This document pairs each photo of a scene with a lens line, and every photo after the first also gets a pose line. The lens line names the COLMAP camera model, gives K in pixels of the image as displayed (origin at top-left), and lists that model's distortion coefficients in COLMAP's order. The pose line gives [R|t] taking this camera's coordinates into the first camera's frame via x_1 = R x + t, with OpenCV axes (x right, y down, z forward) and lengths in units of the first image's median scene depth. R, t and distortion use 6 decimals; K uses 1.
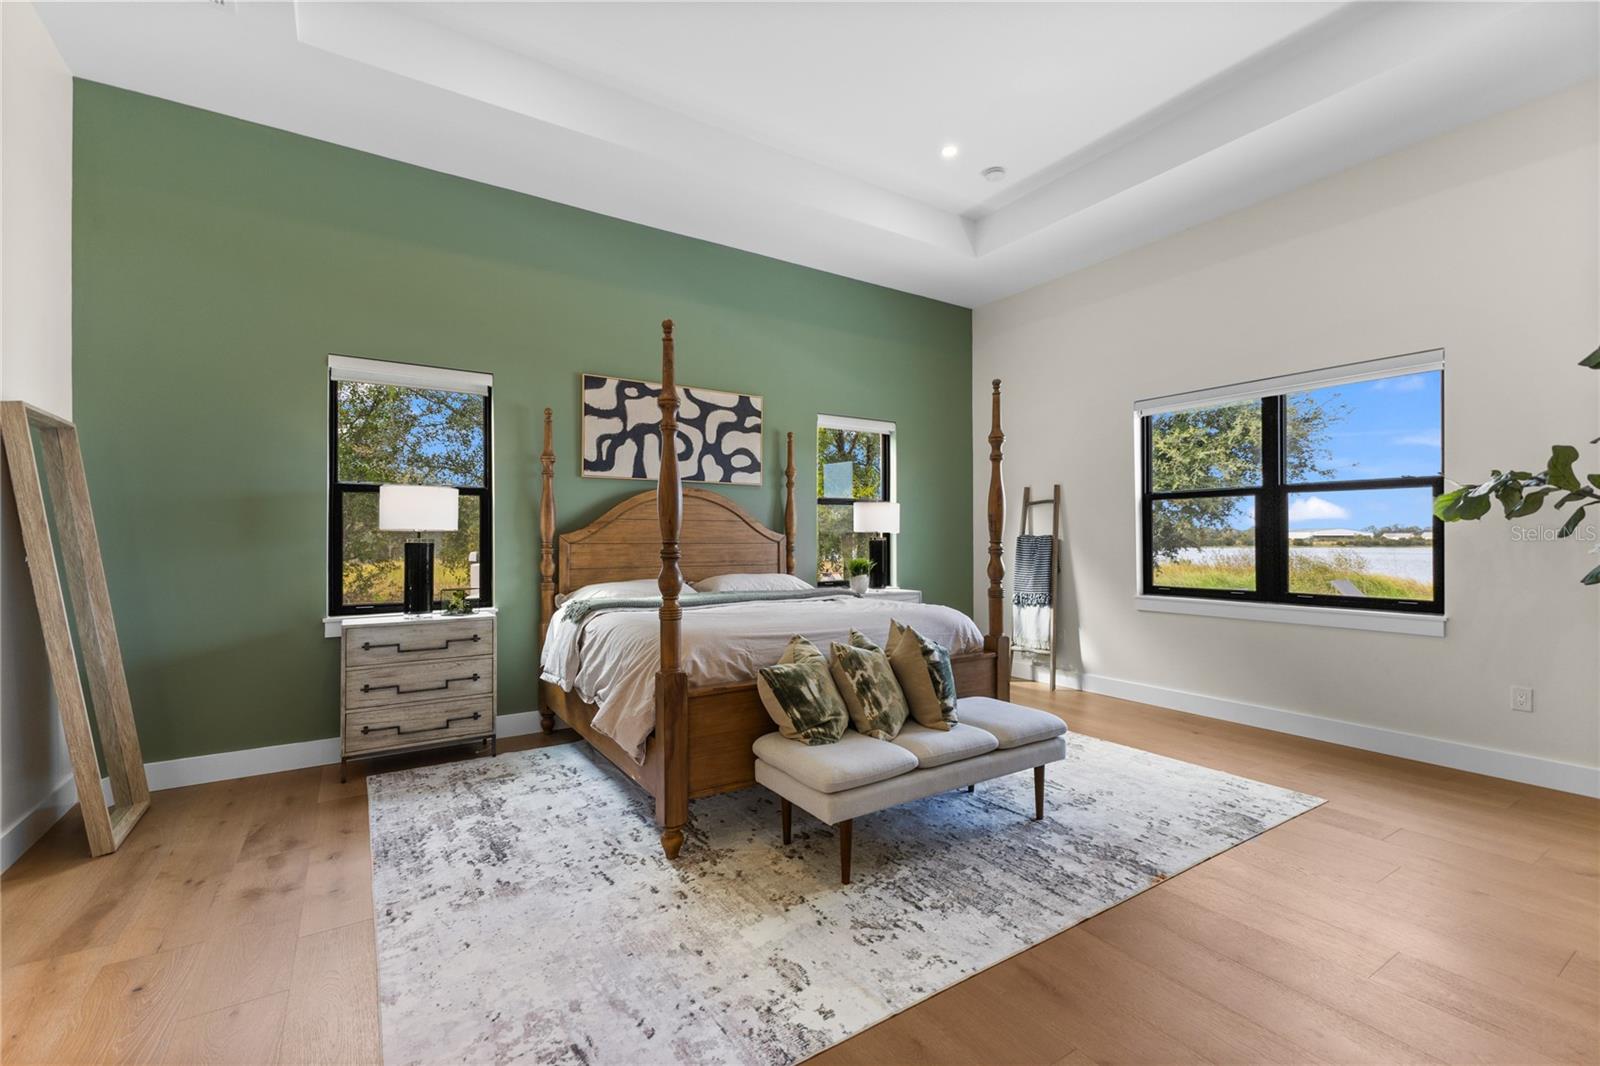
lens RADIAL K [[690.9, 0, 807.7], [0, 690.9, 525.5], [0, 0, 1]] dist [0.013018, -0.002377]
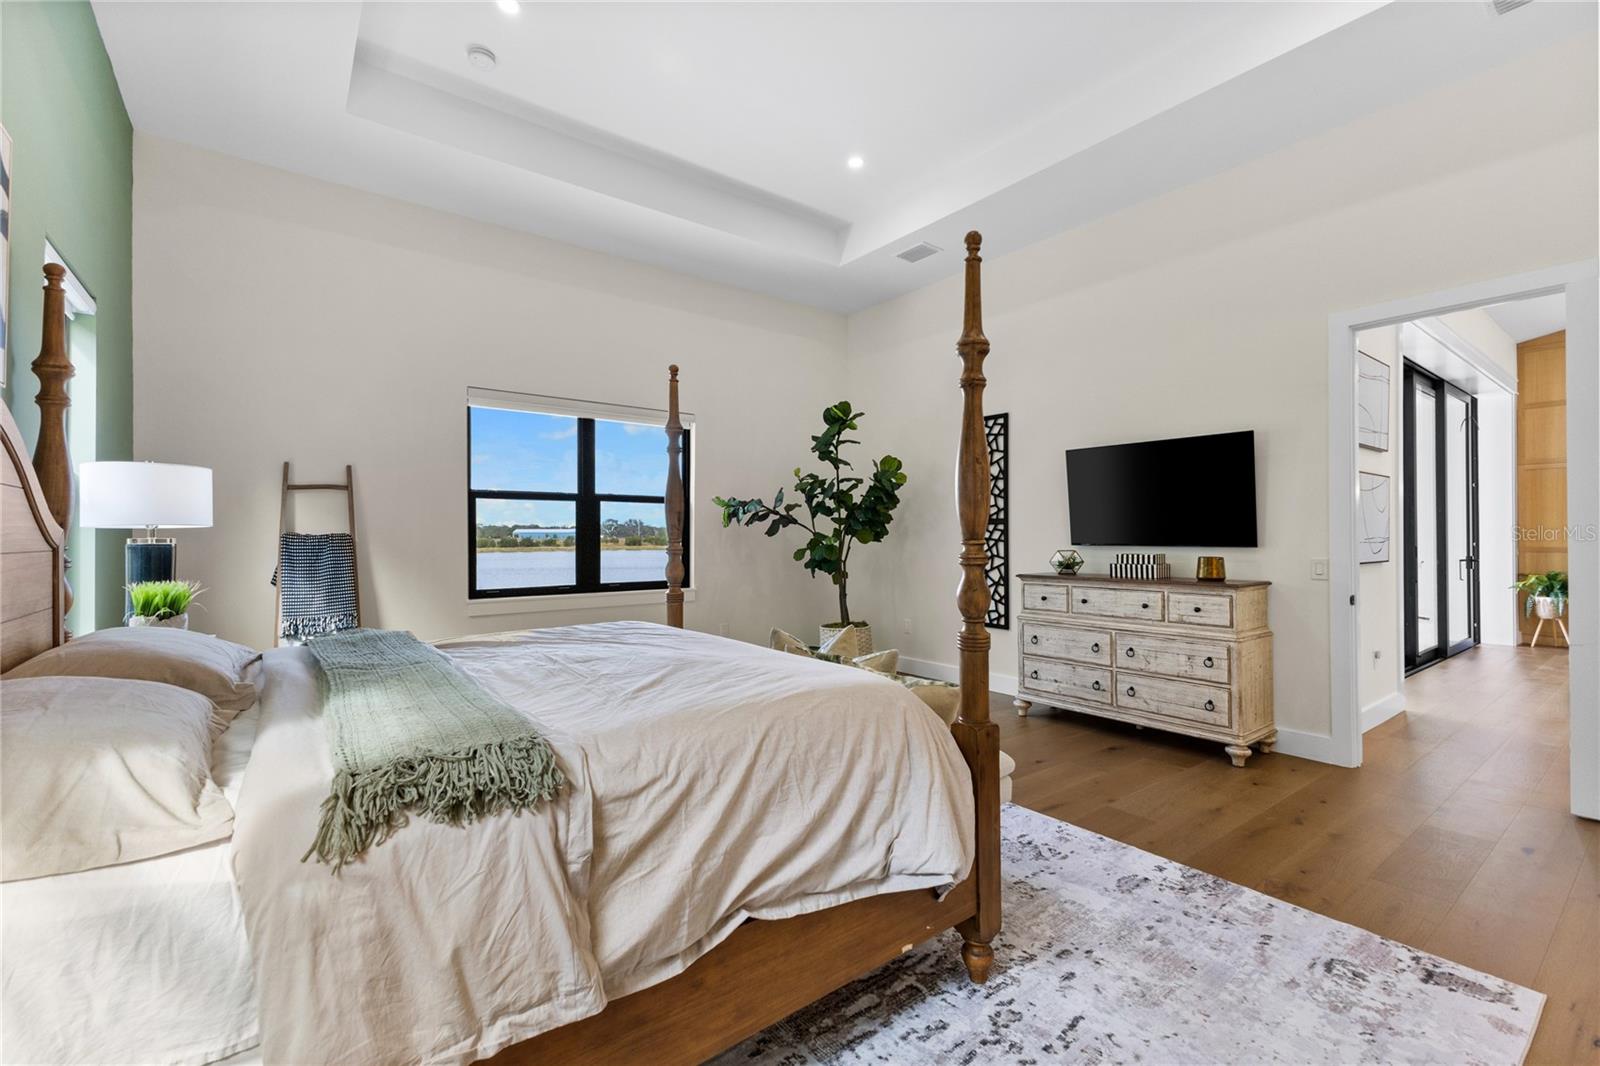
lens RADIAL K [[690.9, 0, 797.7], [0, 690.9, 534.7], [0, 0, 1]] dist [0.013018, -0.002377]
pose [[-0.075380, 0.003522, 0.997149, -0.915172], [-0.019026, 0.999807, -0.004970, 0.020140], [-0.996973, -0.019347, -0.075298, 1.261366]]
